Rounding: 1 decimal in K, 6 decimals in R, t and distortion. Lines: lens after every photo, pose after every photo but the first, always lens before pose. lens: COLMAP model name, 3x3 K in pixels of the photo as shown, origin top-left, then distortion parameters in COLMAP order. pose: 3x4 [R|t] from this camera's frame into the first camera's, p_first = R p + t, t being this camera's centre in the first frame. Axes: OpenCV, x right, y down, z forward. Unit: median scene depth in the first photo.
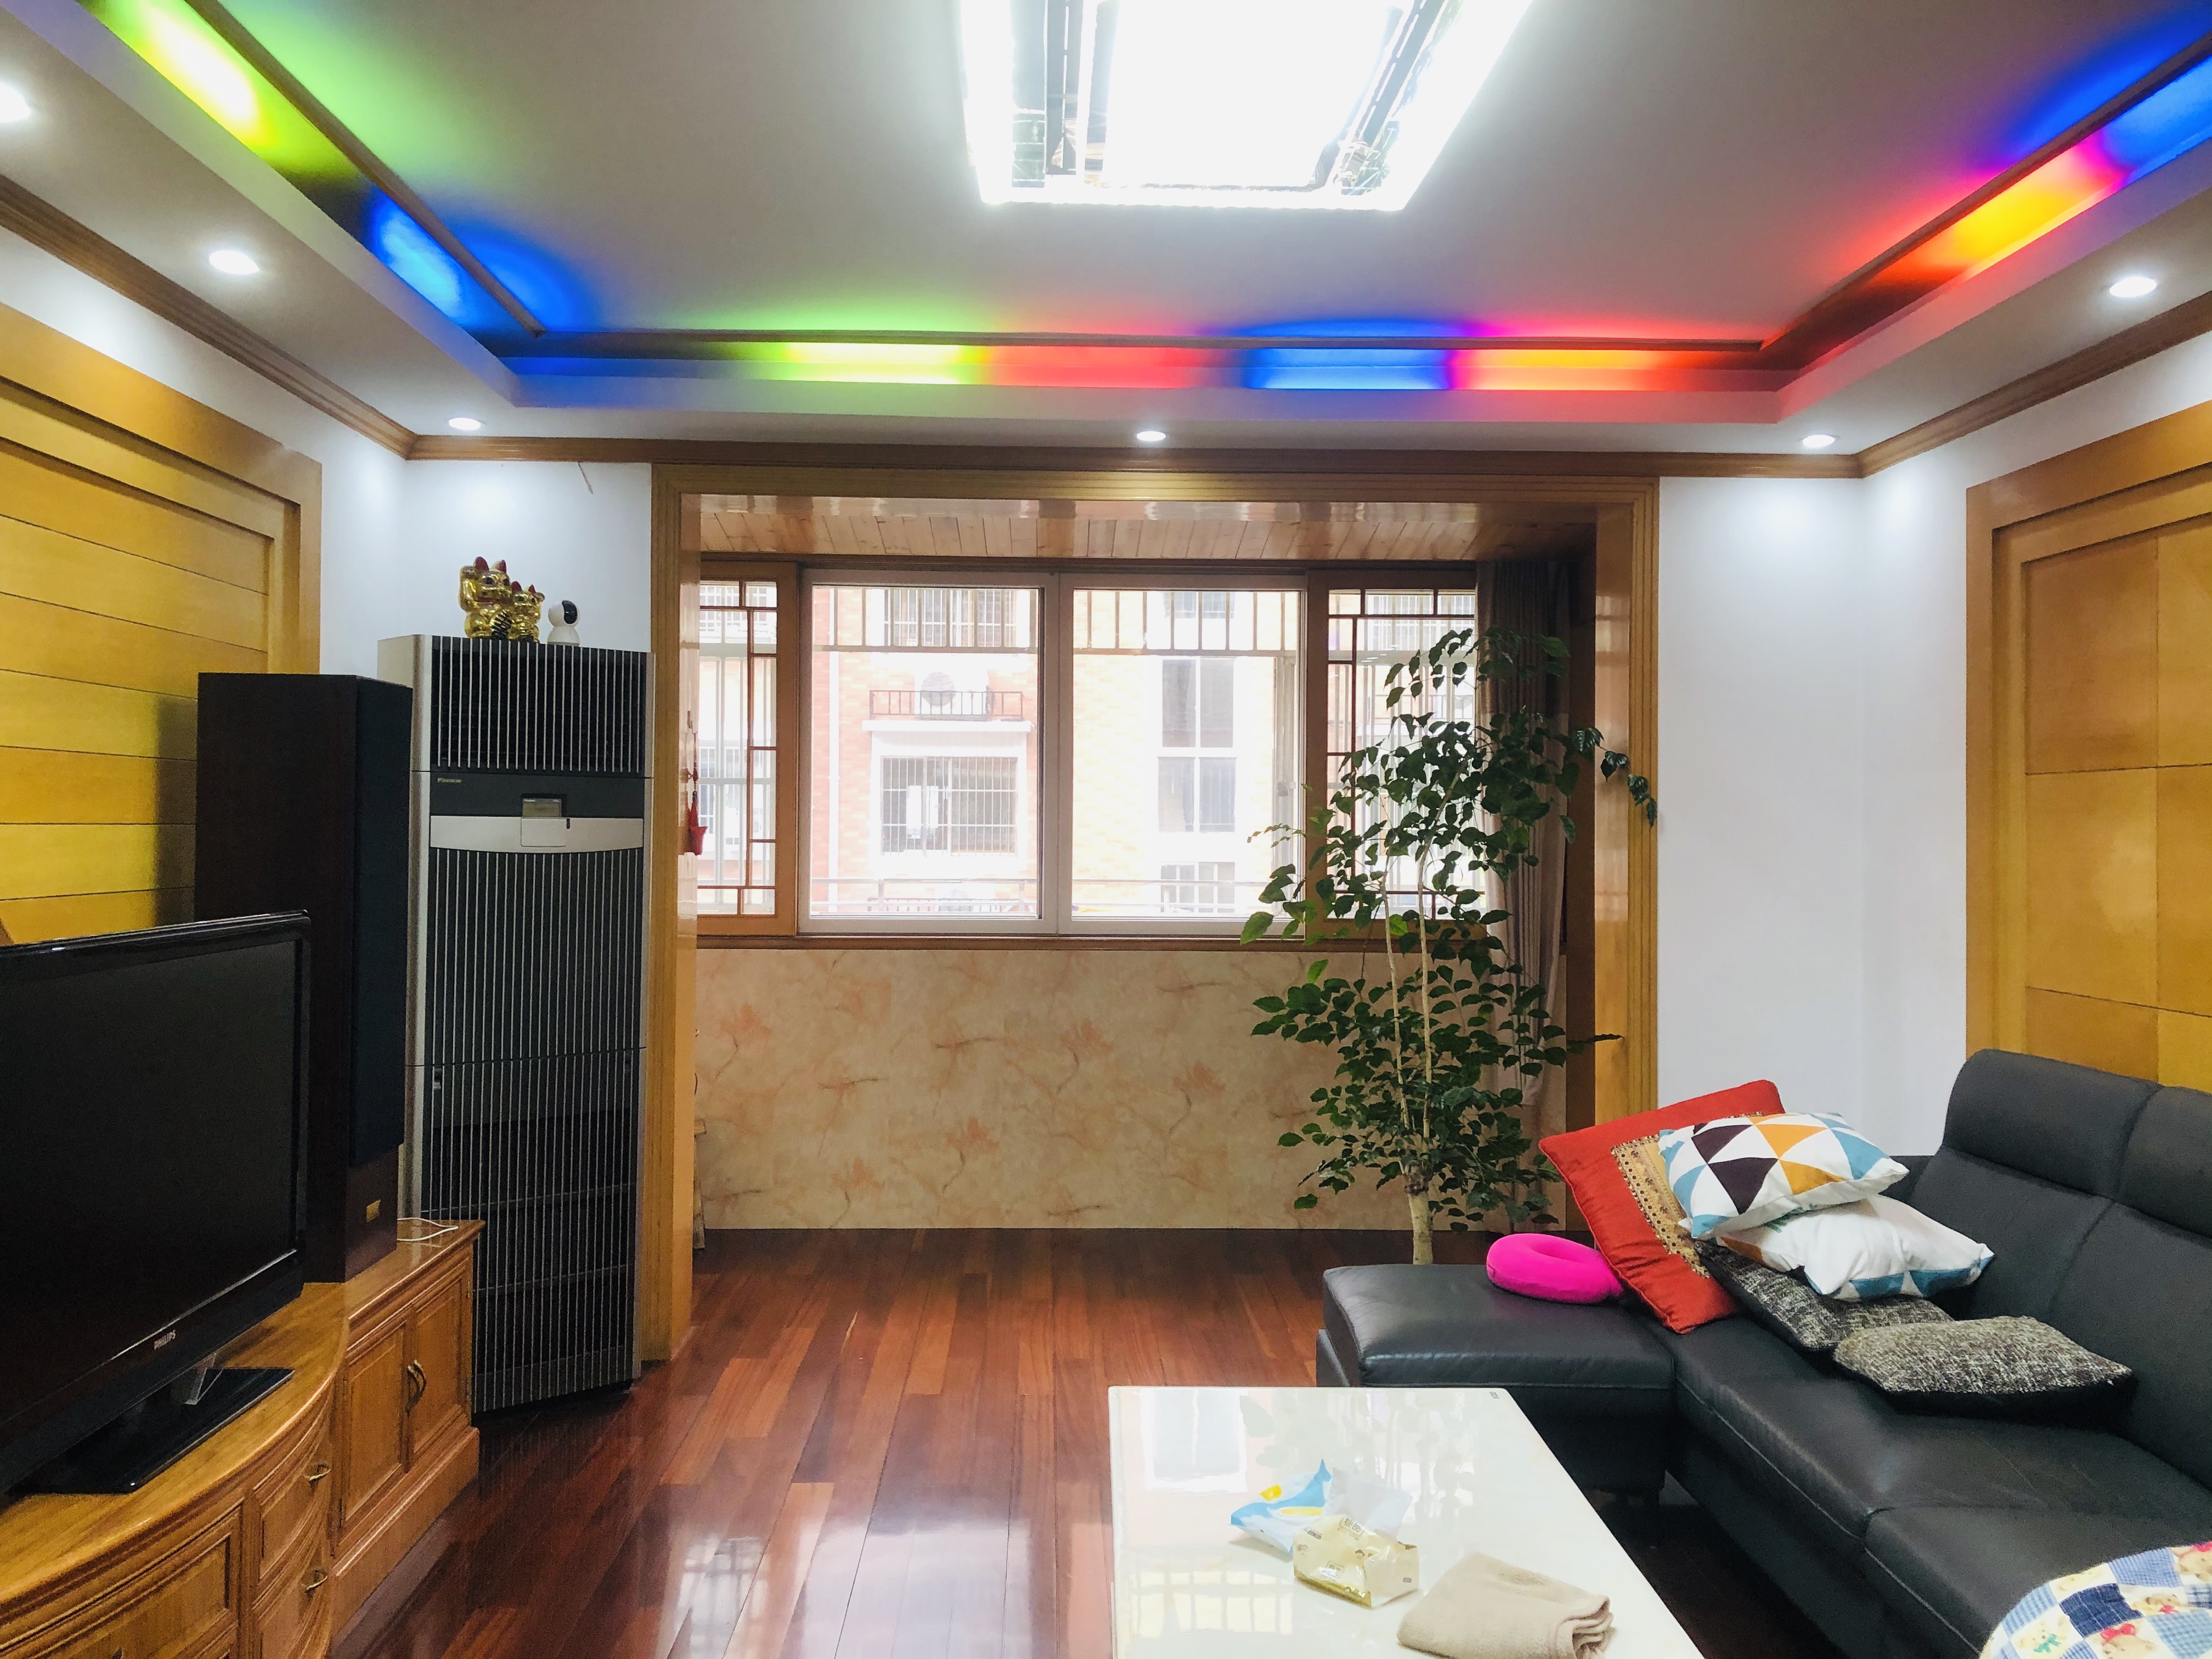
lens RADIAL K [[1825.4, 0, 1110.5], [0, 1825.4, 820.3], [0, 0, 1]] dist [0.044468, -0.019050]
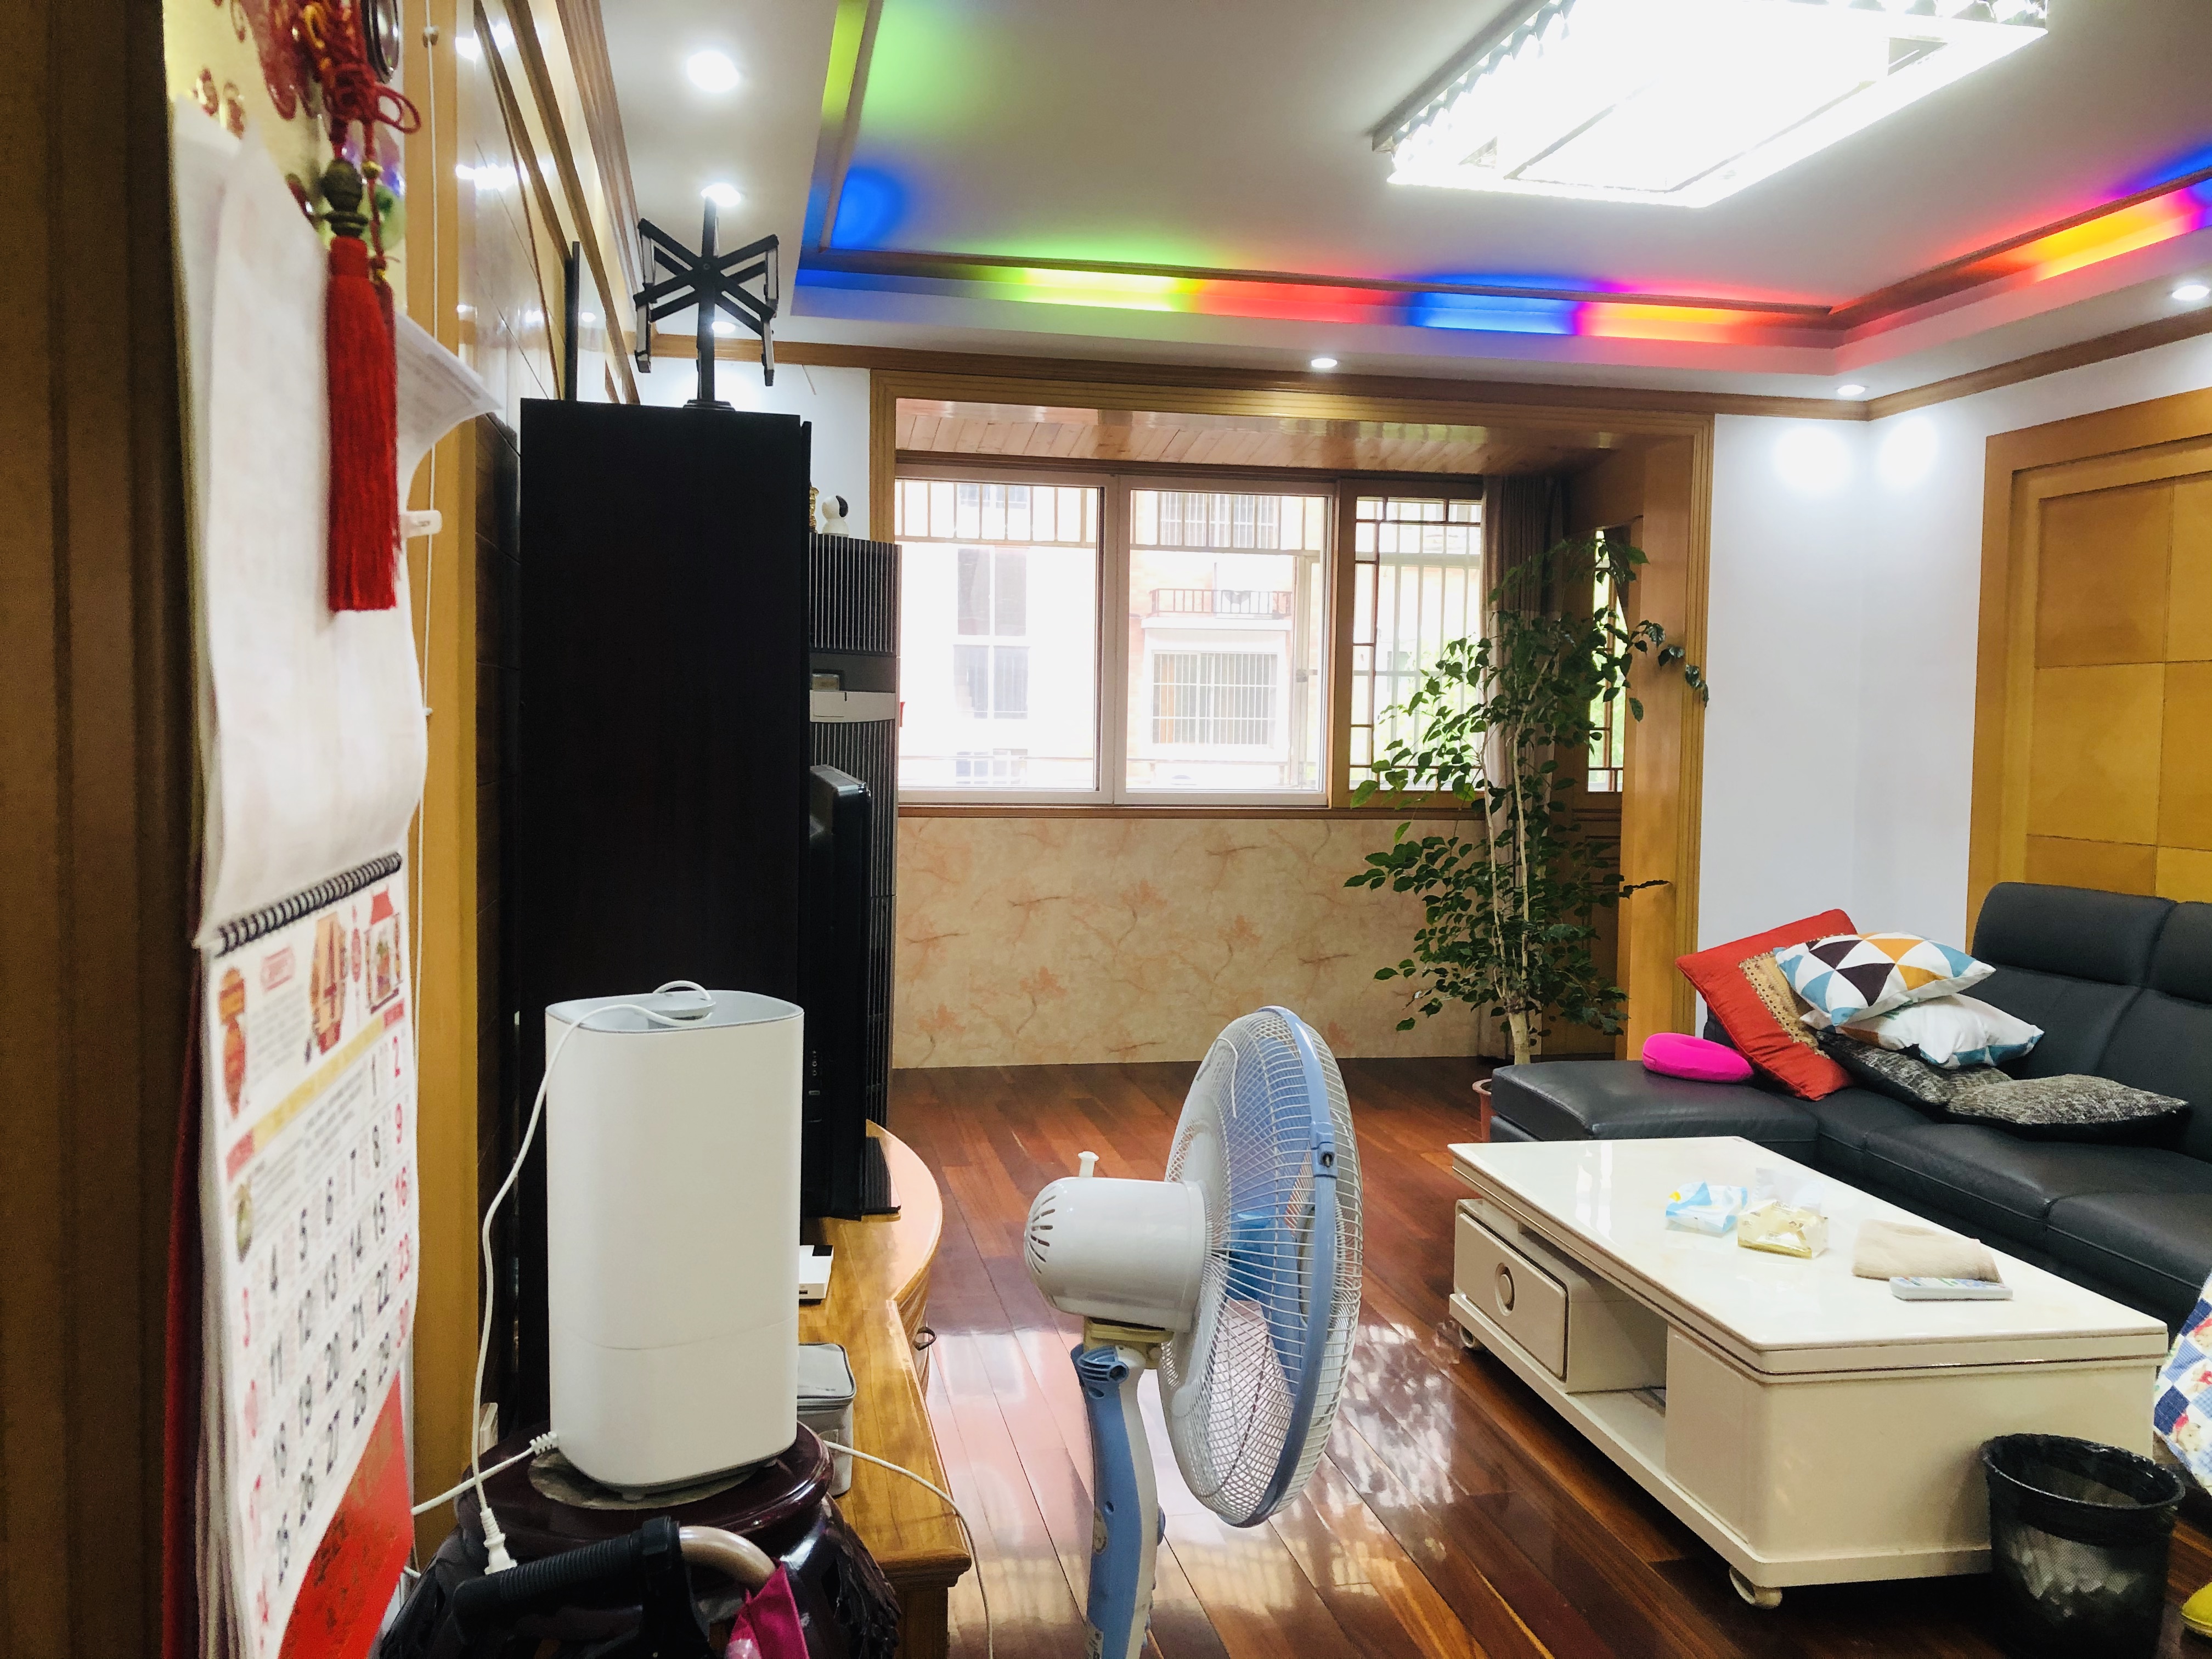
lens RADIAL K [[1817.0, 0, 1106.0], [0, 1817.0, 829.5], [0, 0, 1]] dist [0.024946, -0.004758]
pose [[0.986049, -0.002471, 0.166436, -0.307947], [-0.008507, 0.997835, 0.065215, 0.008913], [-0.166237, -0.065721, 0.983893, -0.125627]]
